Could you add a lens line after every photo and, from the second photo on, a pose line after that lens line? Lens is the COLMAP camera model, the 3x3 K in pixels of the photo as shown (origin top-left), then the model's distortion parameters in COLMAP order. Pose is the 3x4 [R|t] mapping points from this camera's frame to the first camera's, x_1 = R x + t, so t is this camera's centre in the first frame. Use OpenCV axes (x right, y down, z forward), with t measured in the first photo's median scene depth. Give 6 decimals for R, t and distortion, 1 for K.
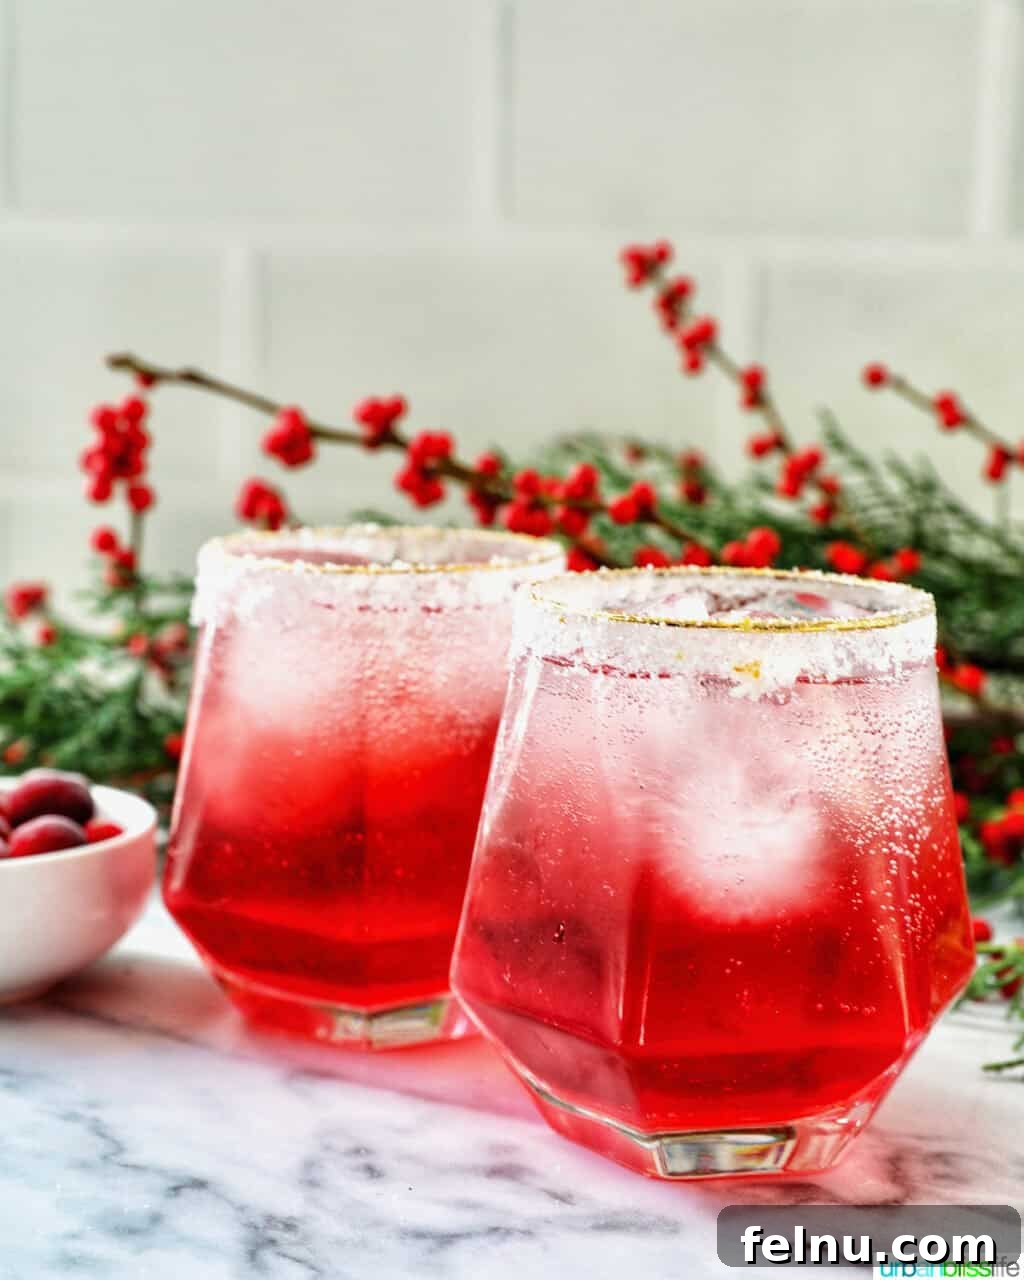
lens RADIAL K [[3619.0, 0, 512.0], [0, 3619.0, 640.0], [0, 0, 1]] dist [-0.052420, -0.425219]
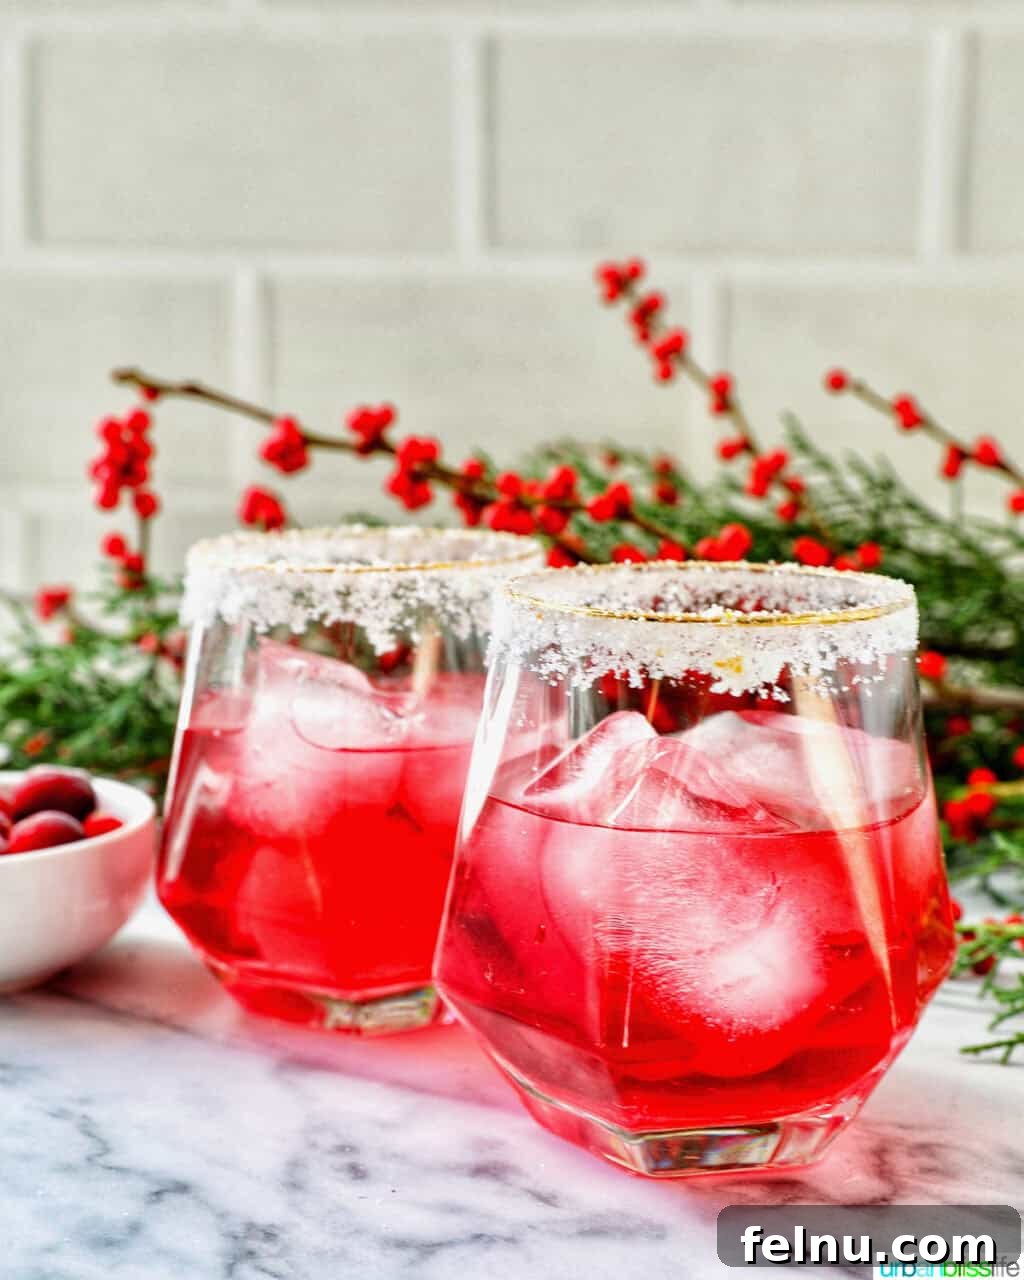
lens RADIAL K [[2762.7, 0, 479.0], [0, 2762.7, 679.8], [0, 0, 1]] dist [-0.040128, -0.190274]
pose [[0.999805, -0.012537, -0.015280, 0.007959], [0.012833, 0.999729, 0.019429, -0.002750], [0.015032, -0.019621, 0.999694, 0.226072]]
